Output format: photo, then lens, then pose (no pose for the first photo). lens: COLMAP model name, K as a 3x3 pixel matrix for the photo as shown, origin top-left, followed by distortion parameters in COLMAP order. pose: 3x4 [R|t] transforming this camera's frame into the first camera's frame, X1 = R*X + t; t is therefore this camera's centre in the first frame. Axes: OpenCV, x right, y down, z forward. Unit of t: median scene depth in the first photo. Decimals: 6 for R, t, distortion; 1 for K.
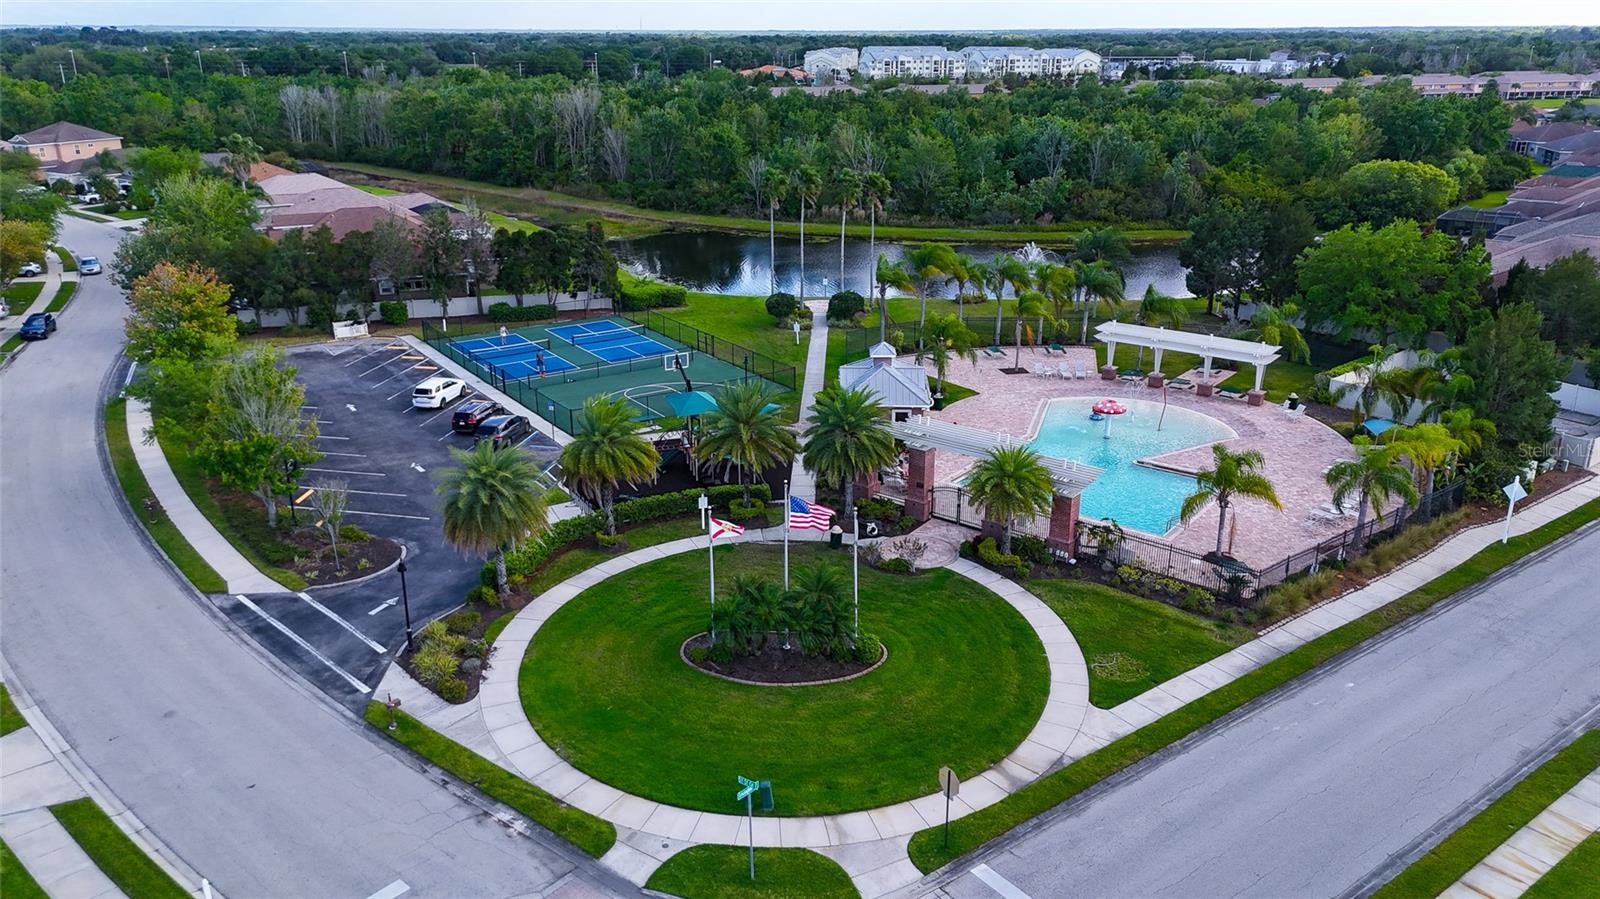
lens RADIAL K [[1201.8, 0, 800.0], [0, 1201.8, 449.5], [0, 0, 1]] dist [0.030955, -0.002578]
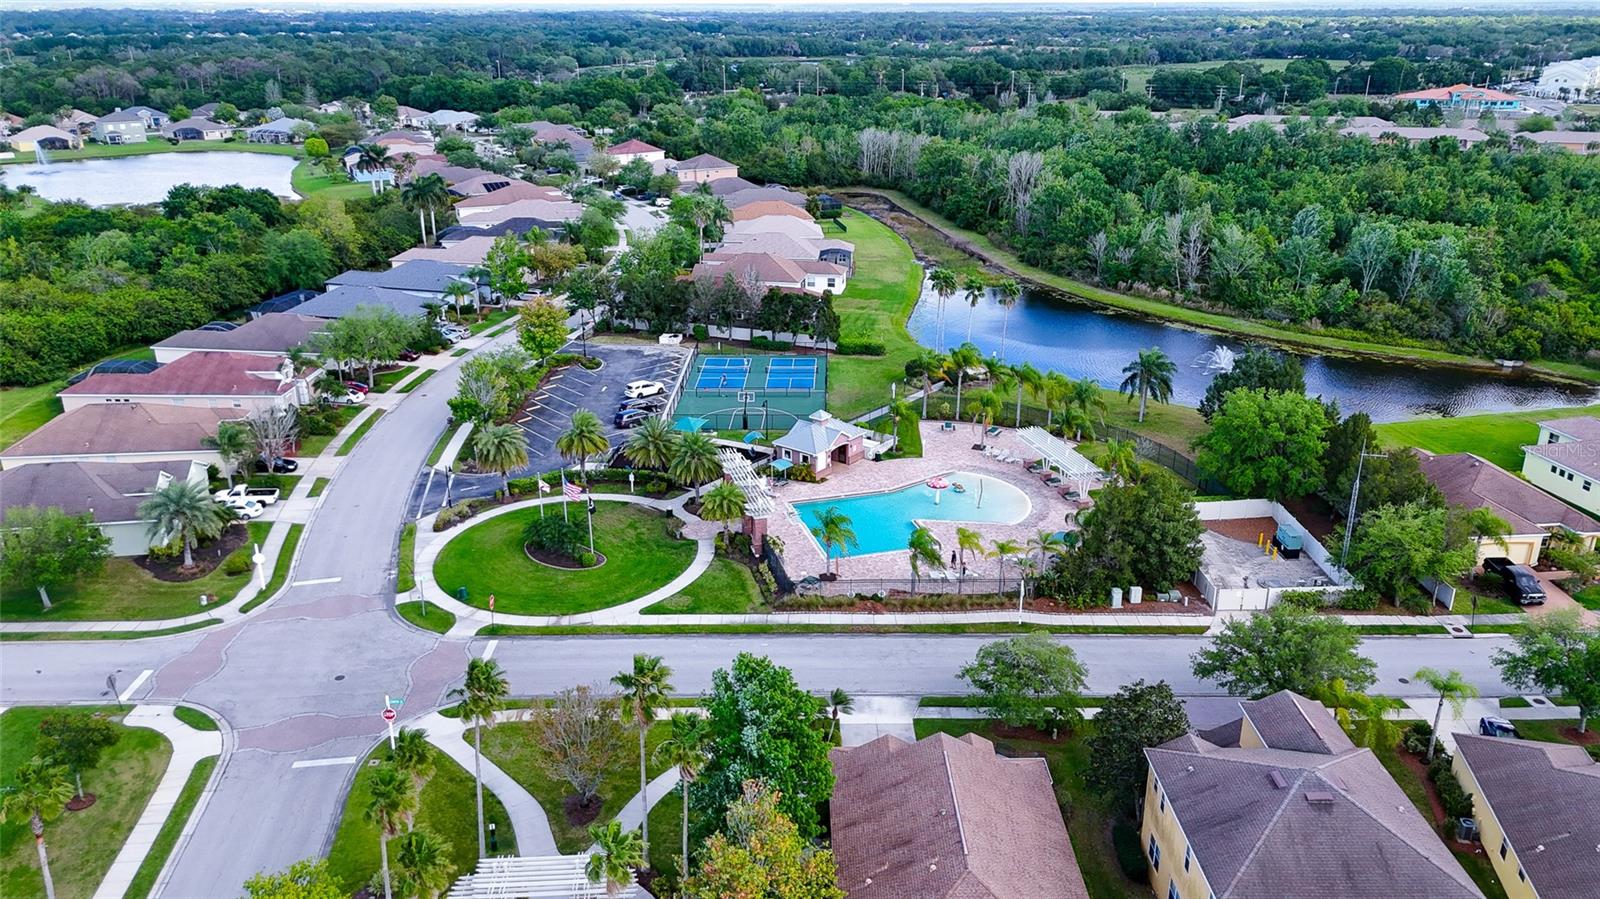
lens RADIAL K [[1201.8, 0, 800.0], [0, 1201.8, 449.5], [0, 0, 1]] dist [0.030955, -0.002578]
pose [[0.804577, 0.209805, -0.555552, 1.291435], [-0.195198, 0.976963, 0.086256, -0.235079], [0.560851, 0.039043, 0.826996, -0.440292]]
